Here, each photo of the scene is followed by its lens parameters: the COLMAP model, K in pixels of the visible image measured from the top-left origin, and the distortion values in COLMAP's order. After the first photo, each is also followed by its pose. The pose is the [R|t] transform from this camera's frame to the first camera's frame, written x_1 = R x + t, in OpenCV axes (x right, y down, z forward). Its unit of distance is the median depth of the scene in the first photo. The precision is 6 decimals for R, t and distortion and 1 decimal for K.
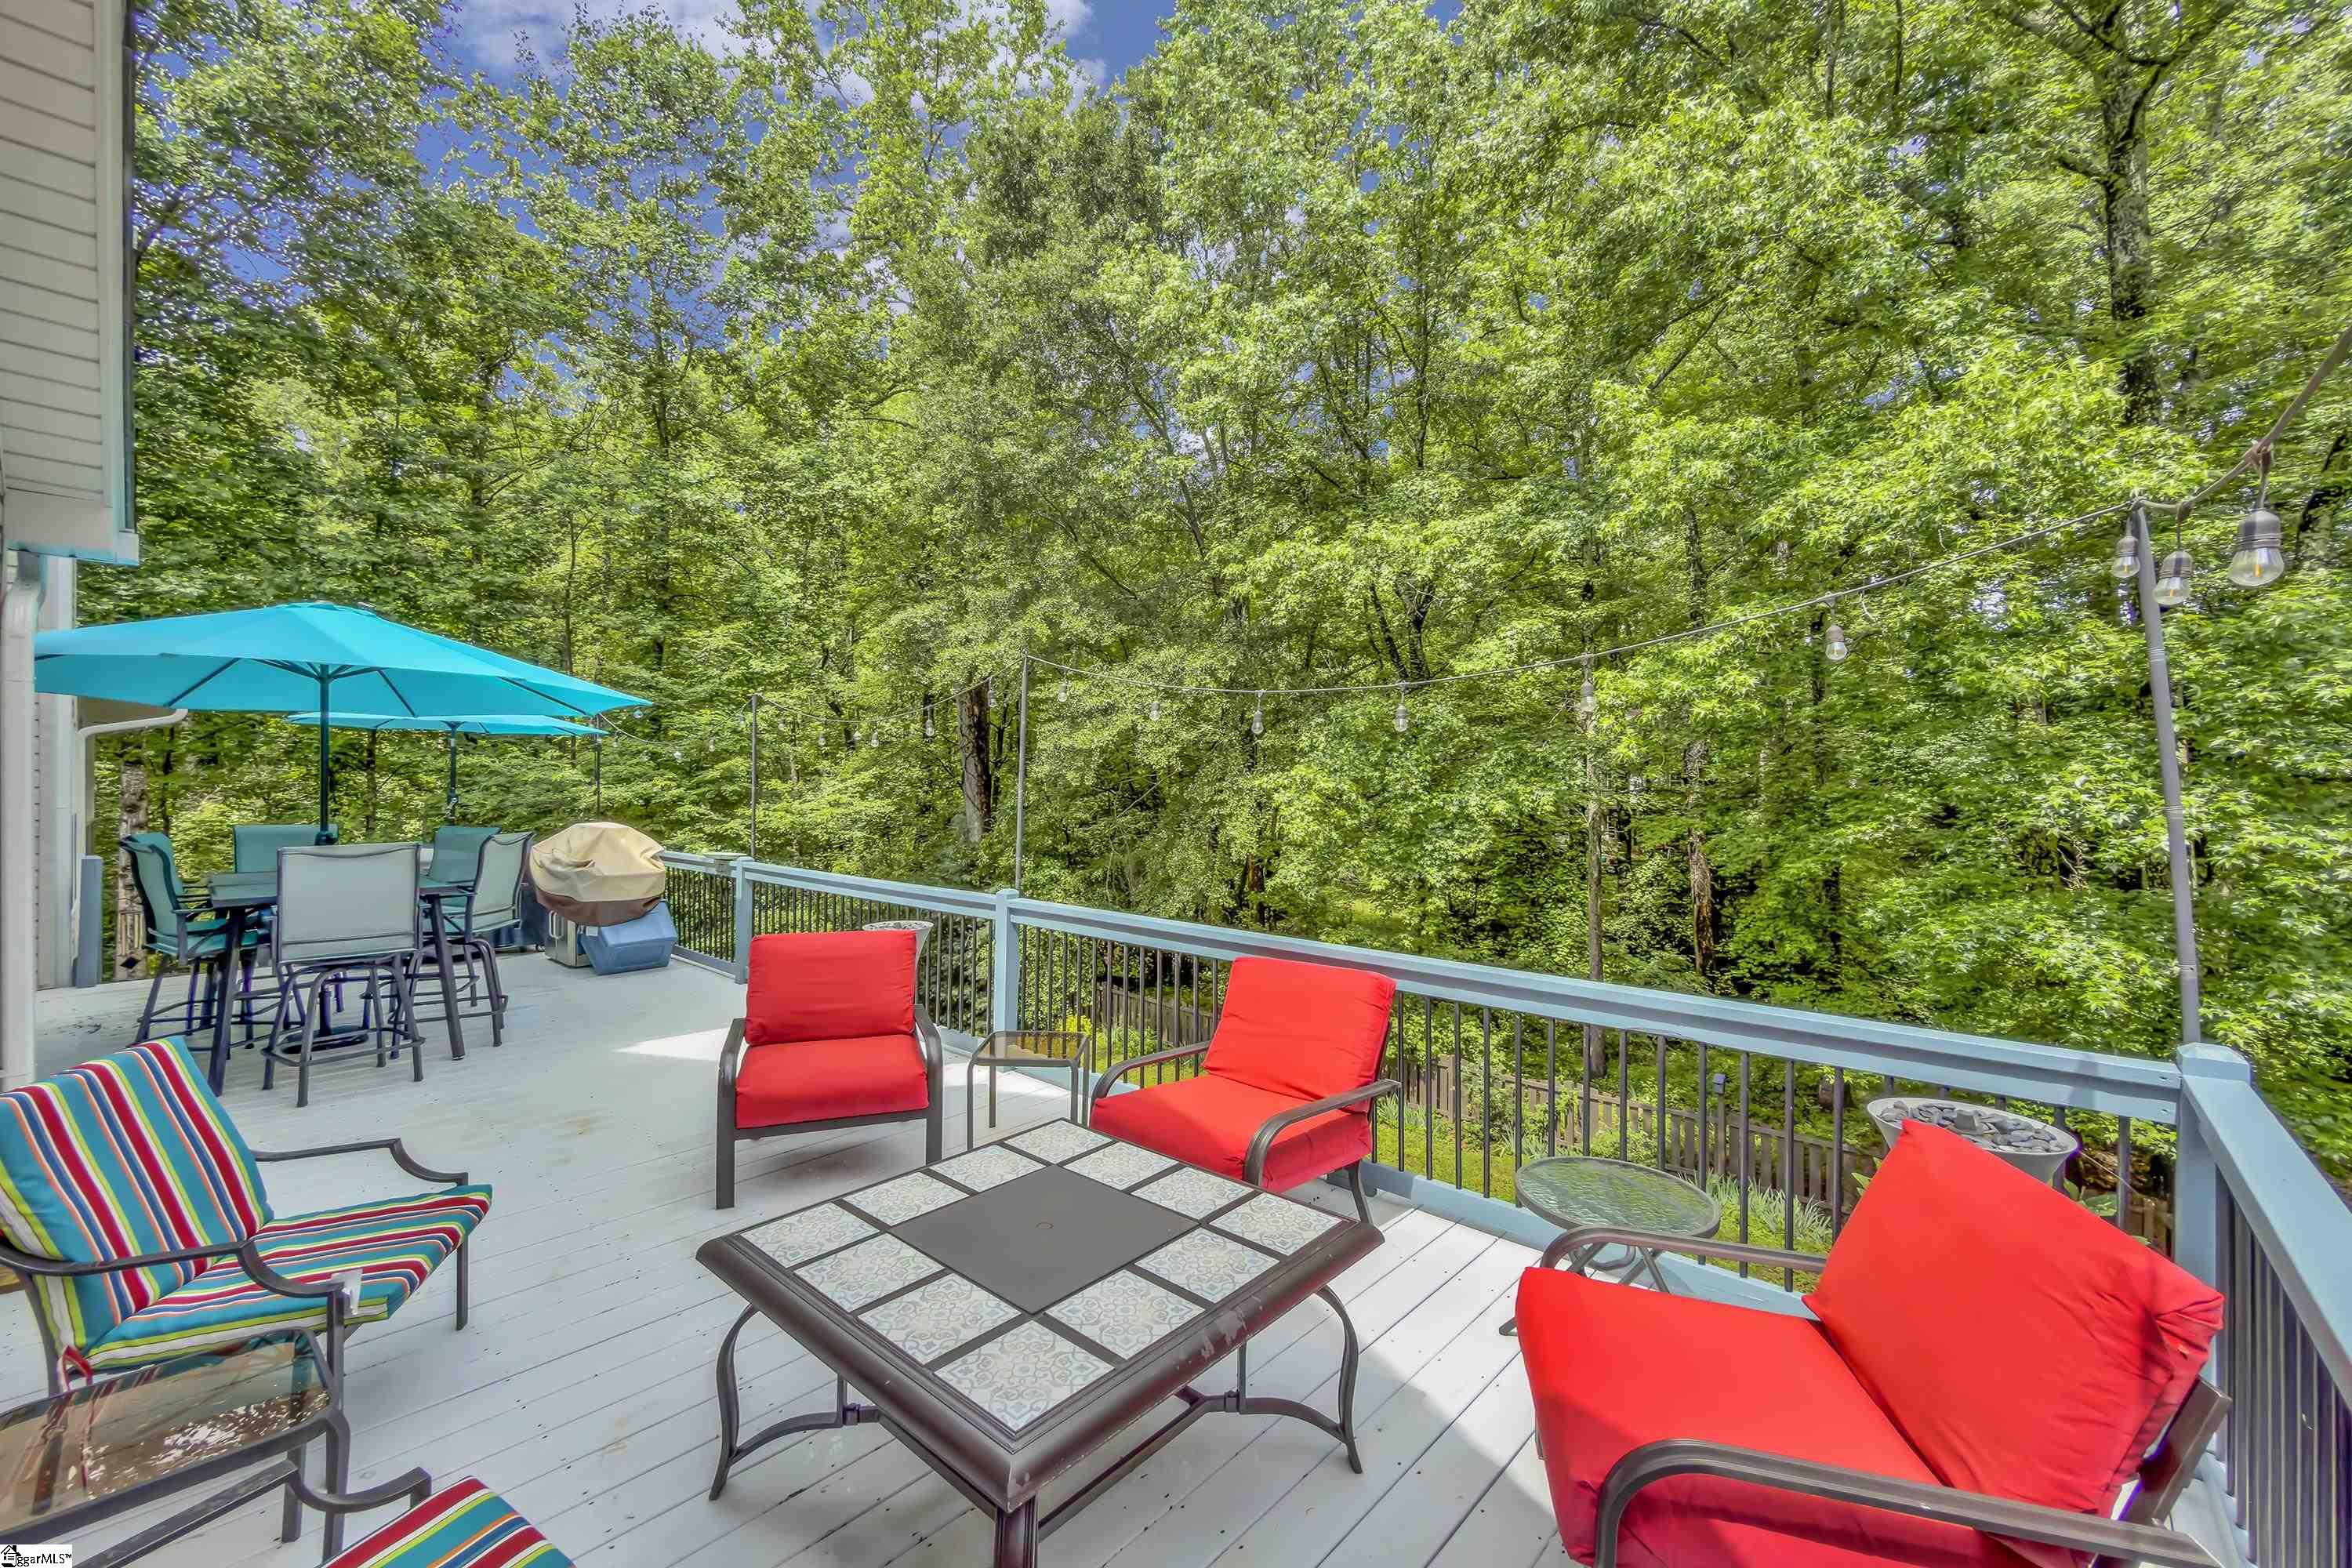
lens RADIAL K [[944.4, 0, 1176.0], [0, 944.4, 784.0], [0, 0, 1]] dist [-0.001561, -0.000193]
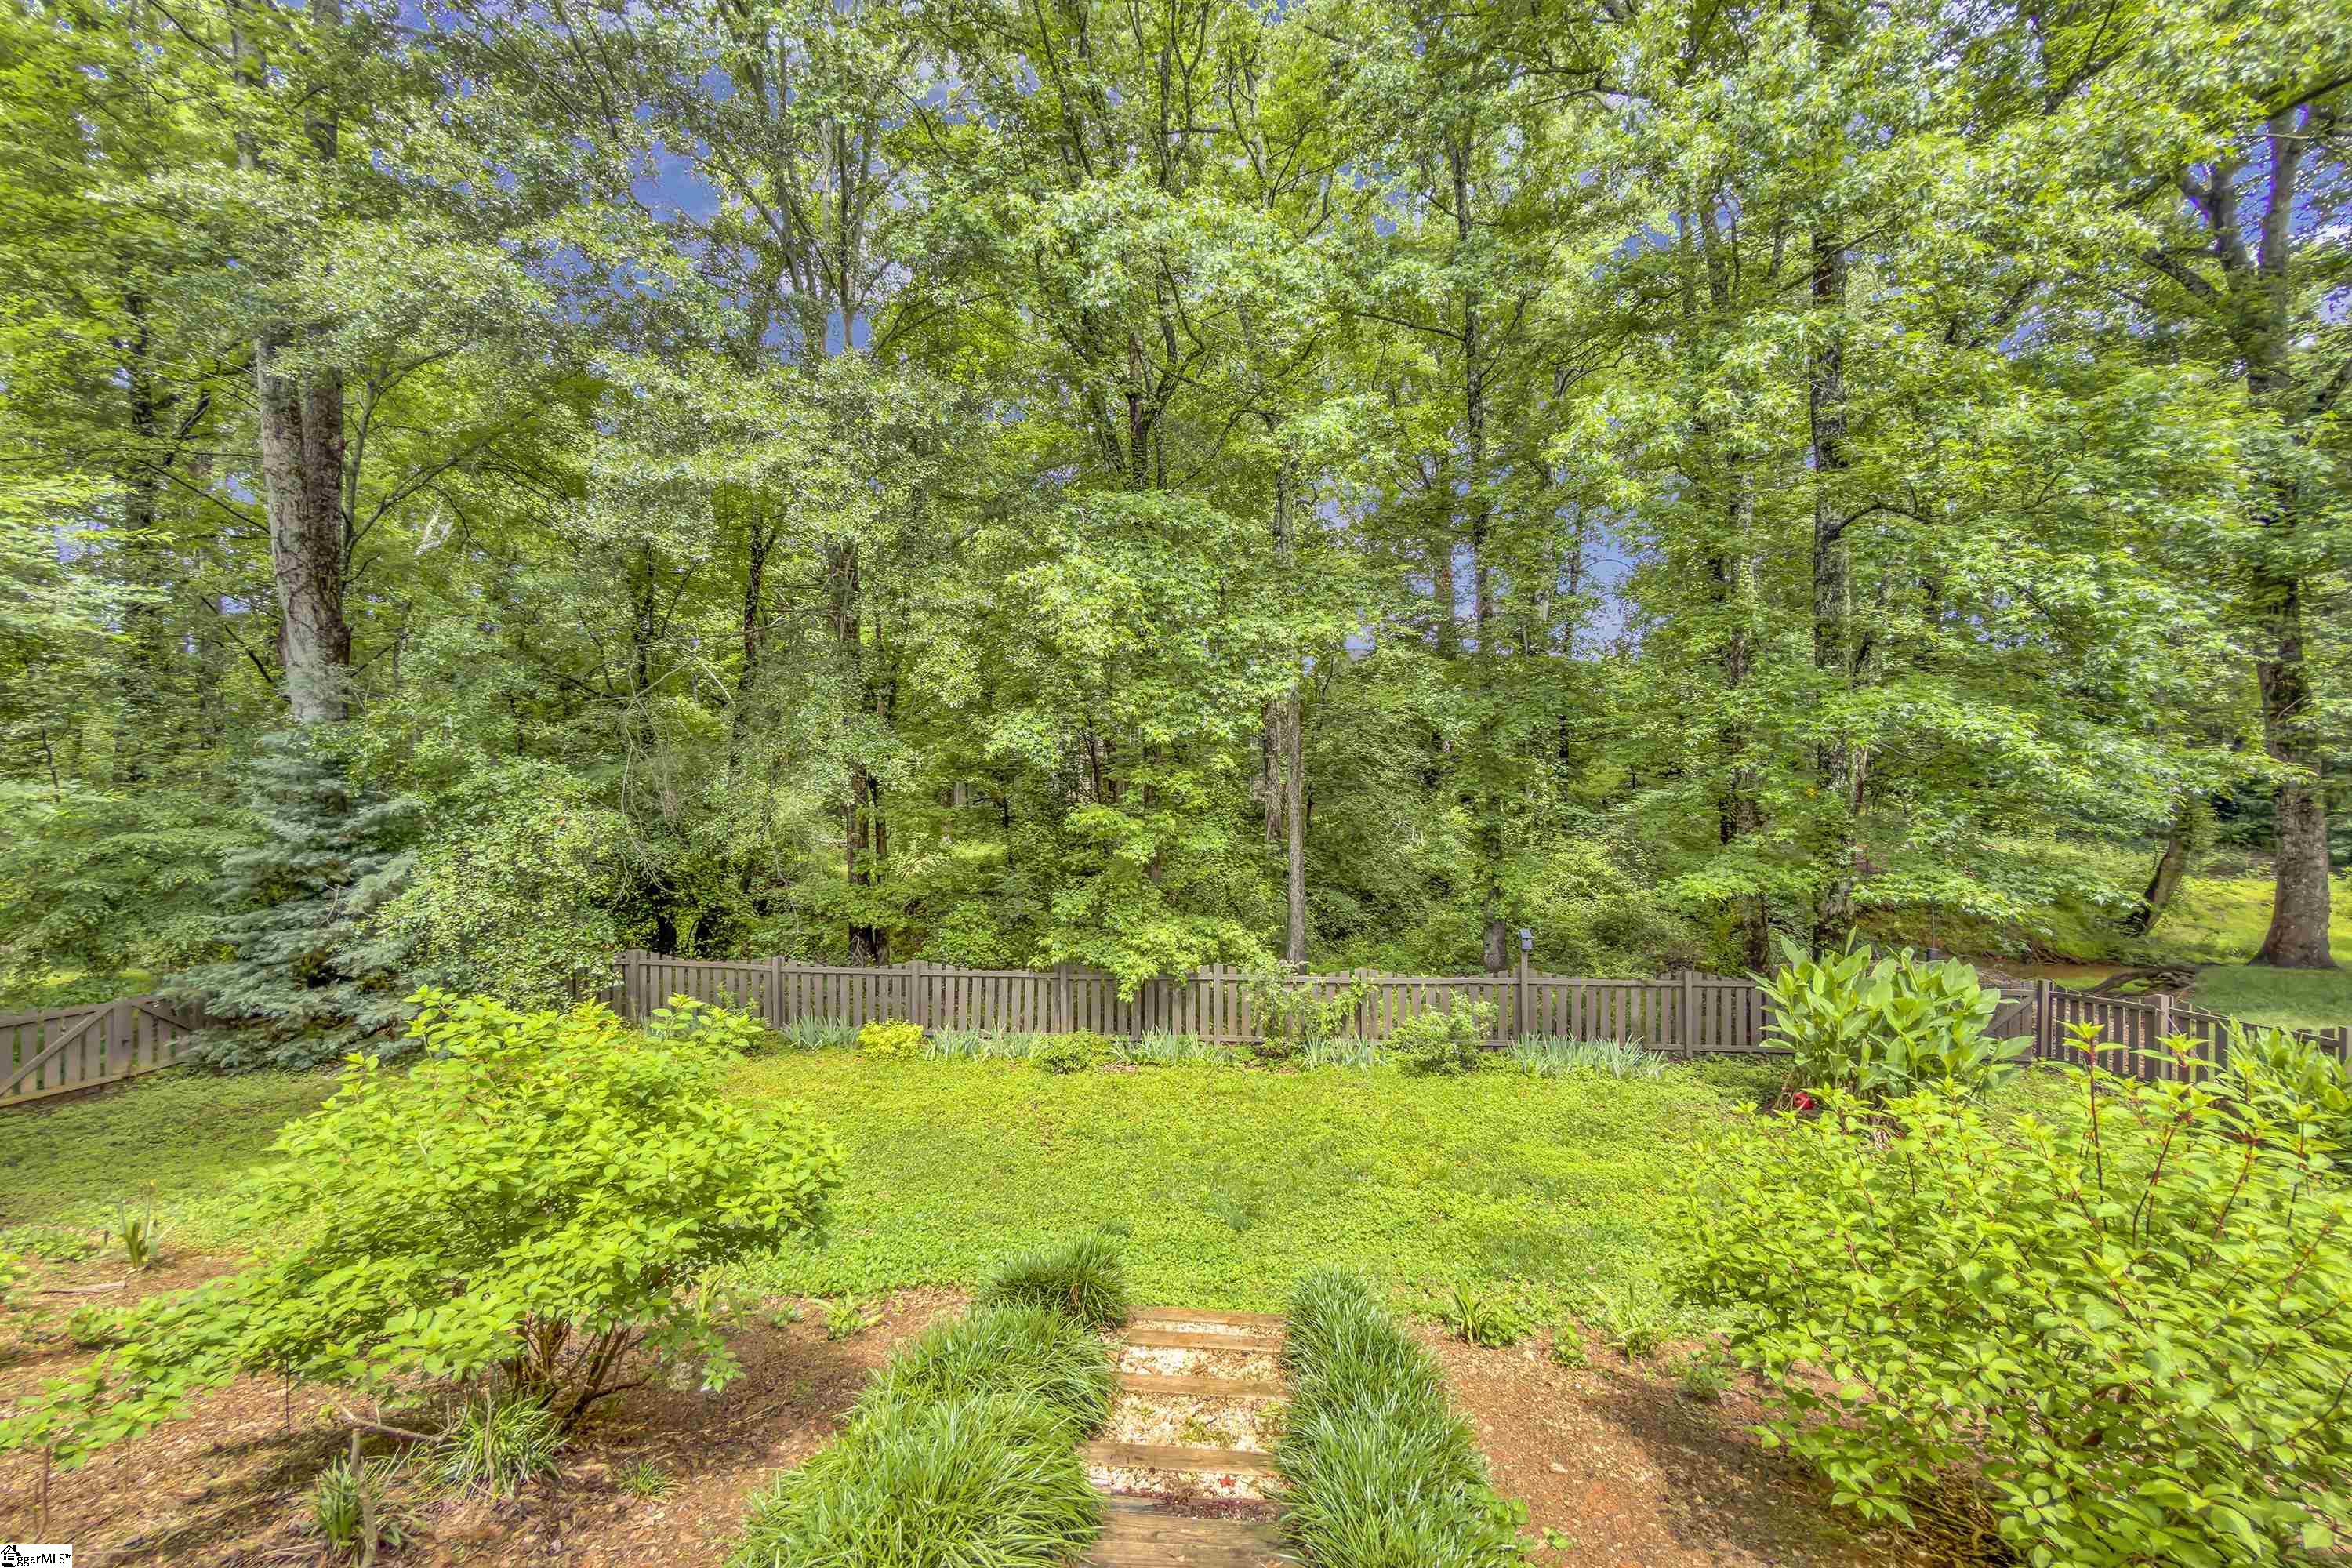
lens RADIAL K [[940.3, 0, 1182.7], [0, 940.3, 783.7], [0, 0, 1]] dist [0.000577, -0.000487]
pose [[0.813897, -0.014962, 0.580816, -0.188610], [0.006170, 0.999835, 0.017109, 0.125808], [-0.580976, -0.010341, 0.813855, 0.383972]]
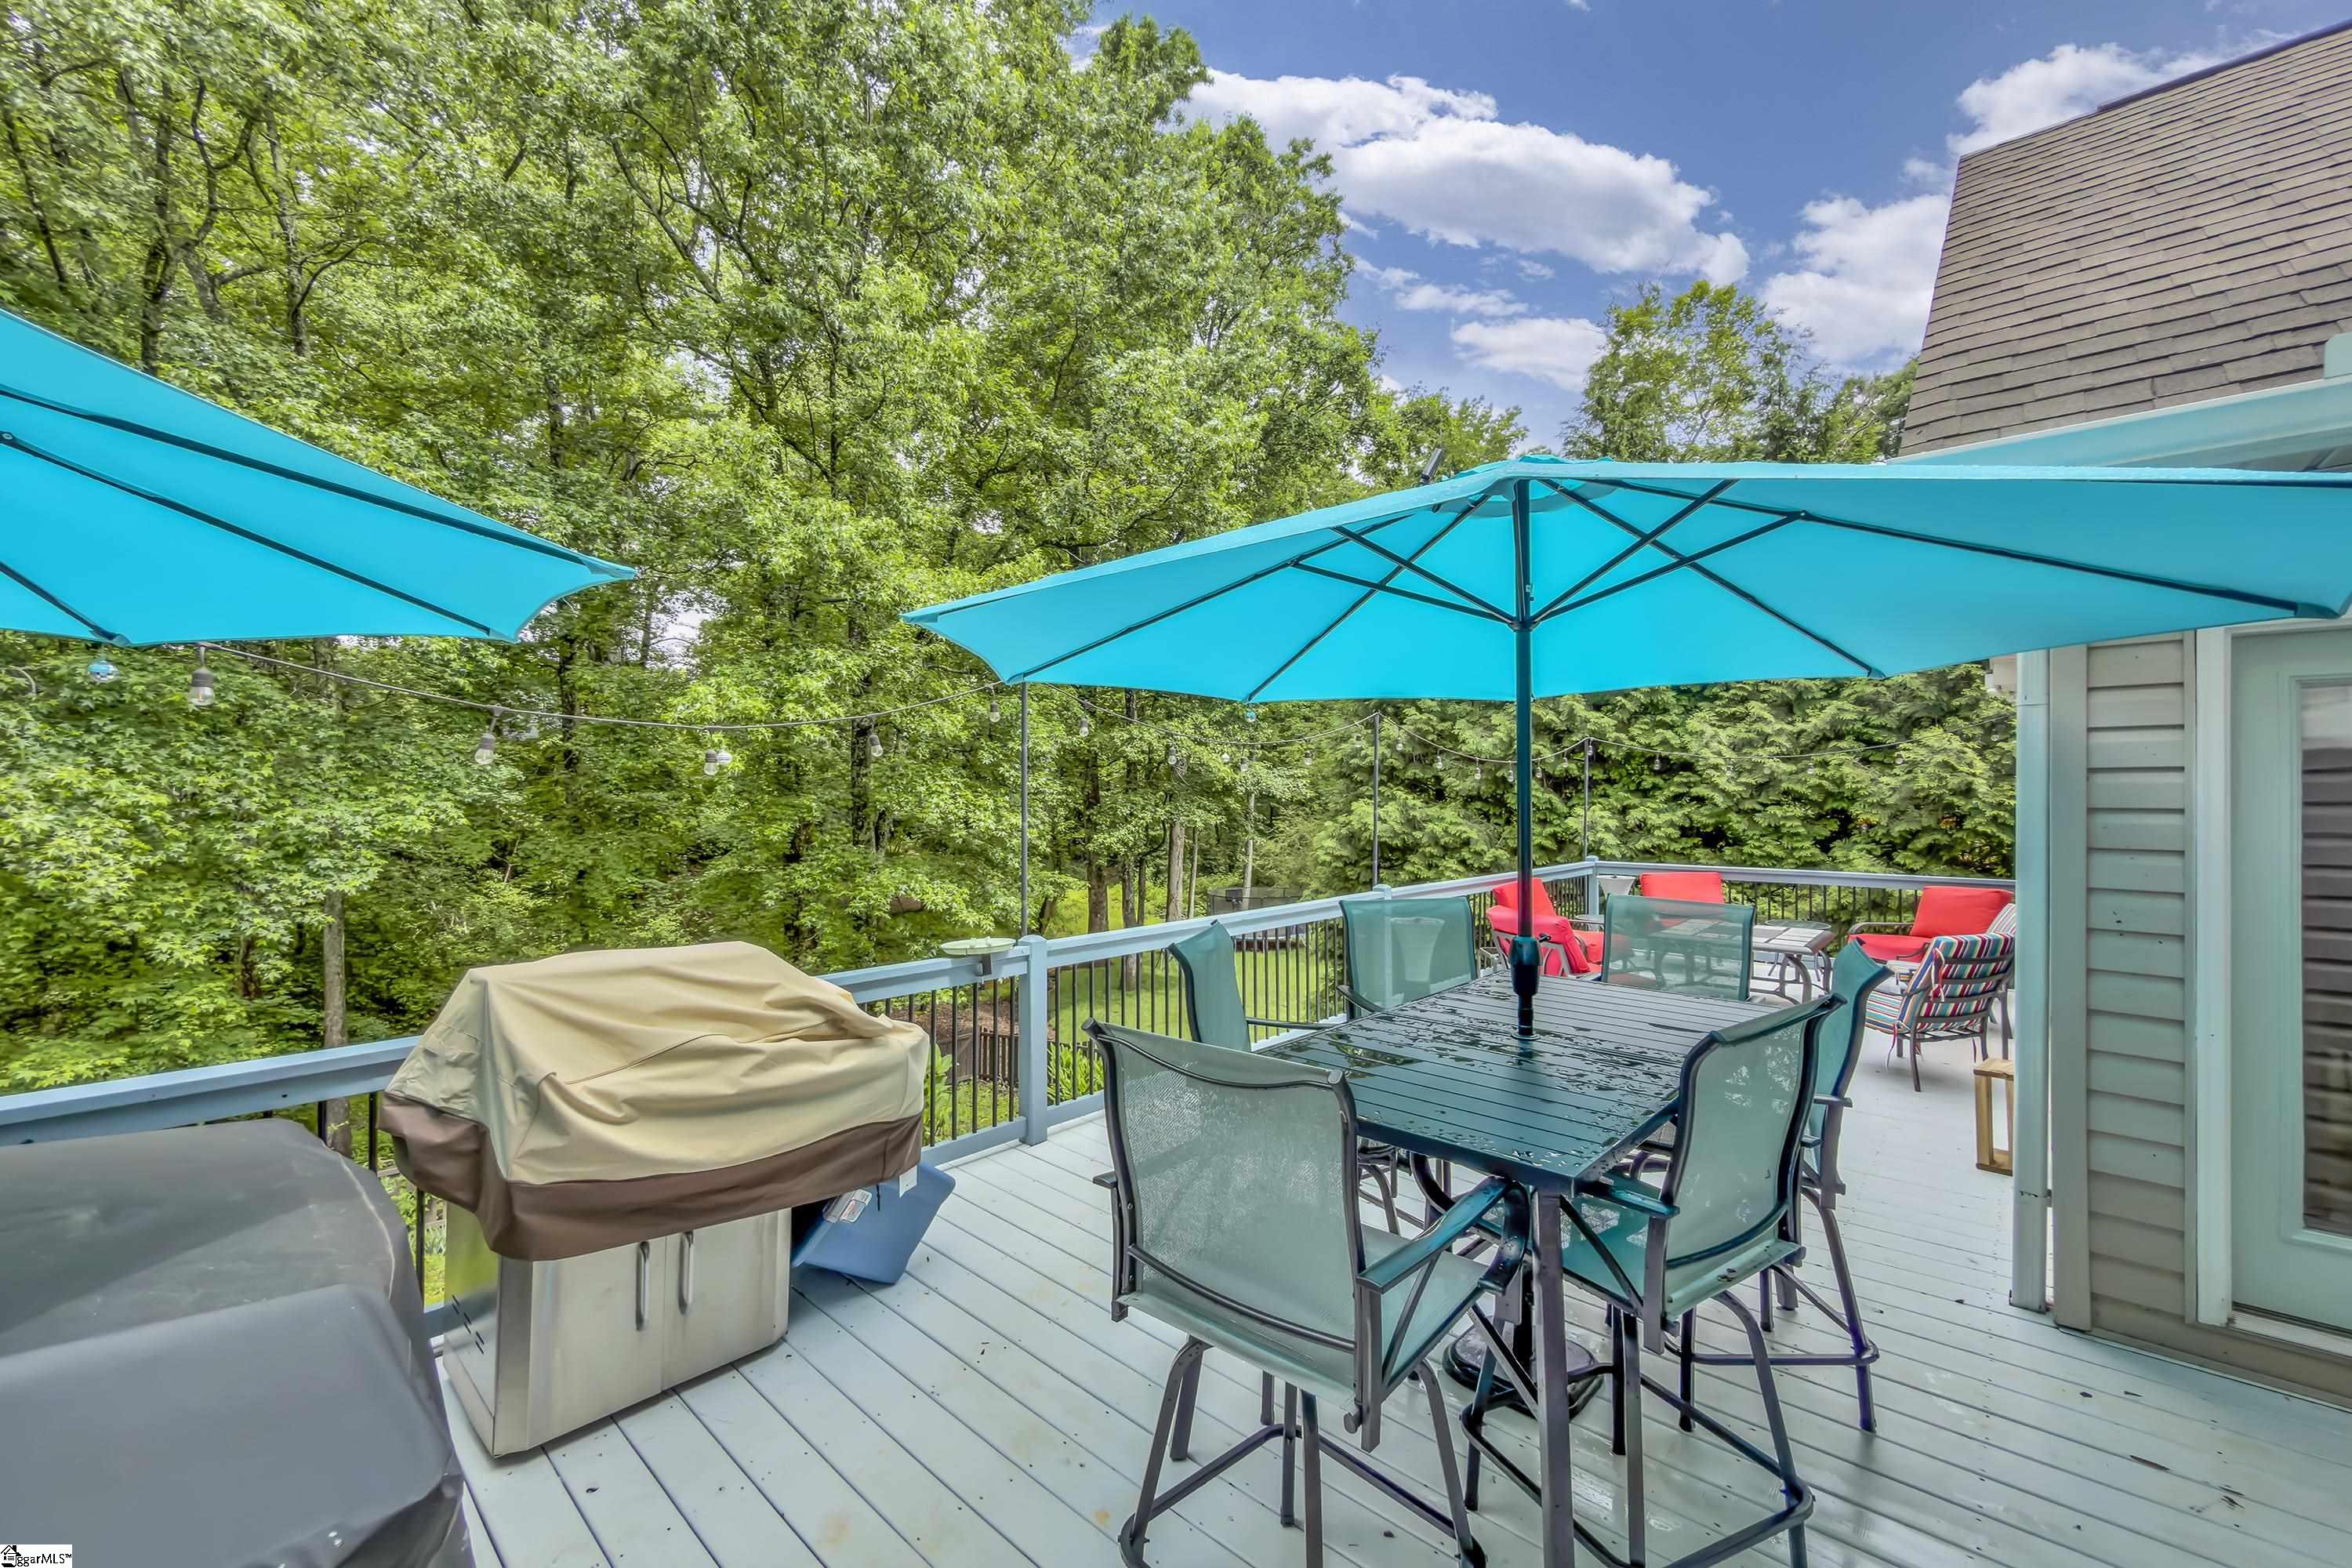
lens RADIAL K [[940.3, 0, 1182.7], [0, 940.3, 783.7], [0, 0, 1]] dist [0.000577, -0.000487]
pose [[0.018957, -0.007778, 0.999790, -0.385140], [-0.005089, 0.999956, 0.007876, -0.016085], [-0.999807, -0.005237, 0.018916, 0.312900]]
